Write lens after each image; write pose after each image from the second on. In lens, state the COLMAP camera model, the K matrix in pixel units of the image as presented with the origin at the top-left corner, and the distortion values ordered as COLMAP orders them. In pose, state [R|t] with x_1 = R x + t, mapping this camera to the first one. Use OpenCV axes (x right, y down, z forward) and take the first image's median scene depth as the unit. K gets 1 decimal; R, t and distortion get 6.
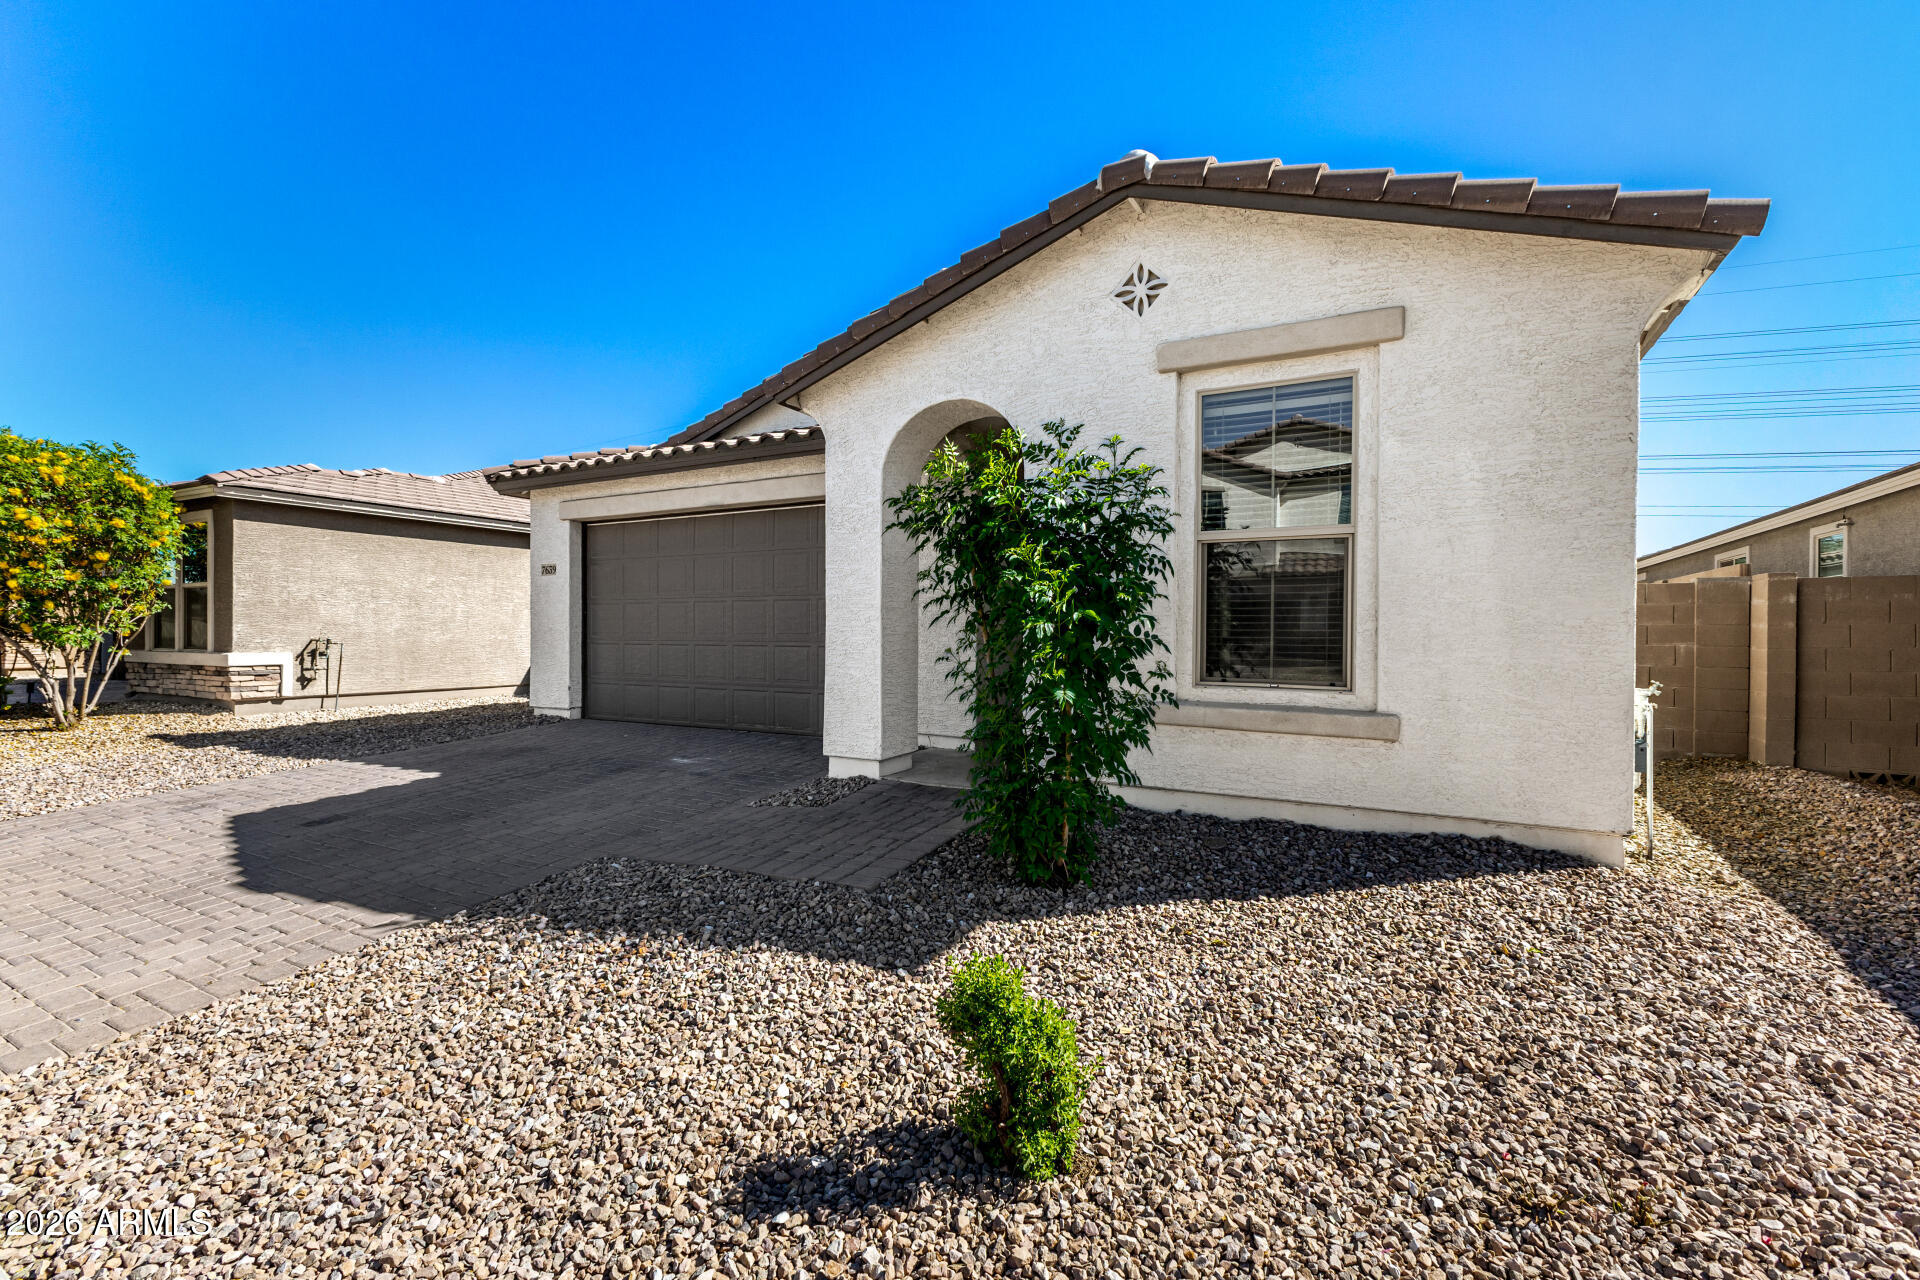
lens RADIAL K [[828.4, 0, 966.2], [0, 828.4, 637.5], [0, 0, 1]] dist [0.010800, -0.002981]
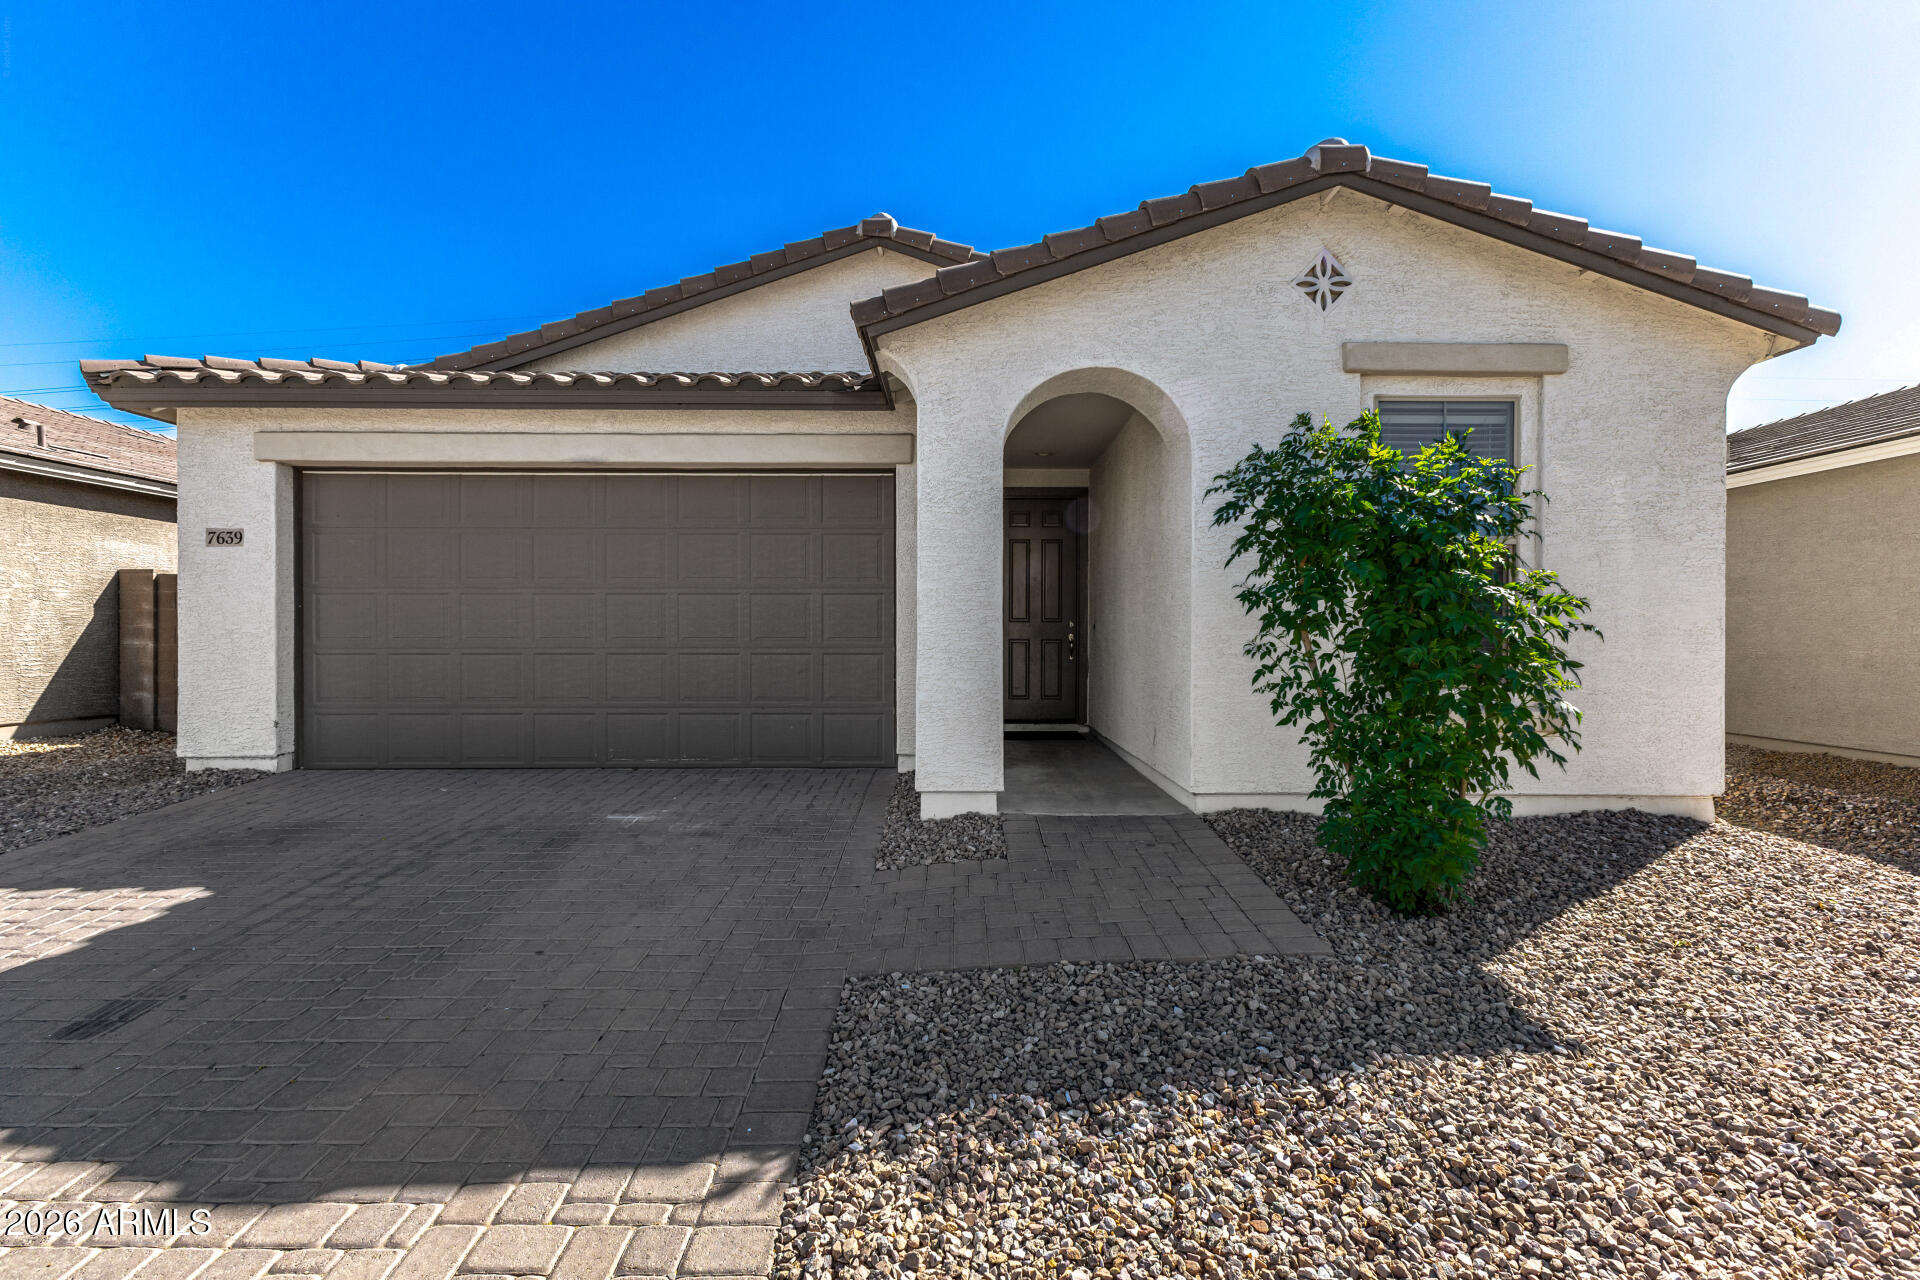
lens RADIAL K [[828.4, 0, 959.5], [0, 828.4, 637.3], [0, 0, 1]] dist [0.010800, -0.002981]
pose [[0.875966, -0.004849, 0.482348, -0.626800], [0.005213, 0.999986, 0.000584, -0.006992], [-0.482345, 0.002003, 0.875979, 0.348483]]
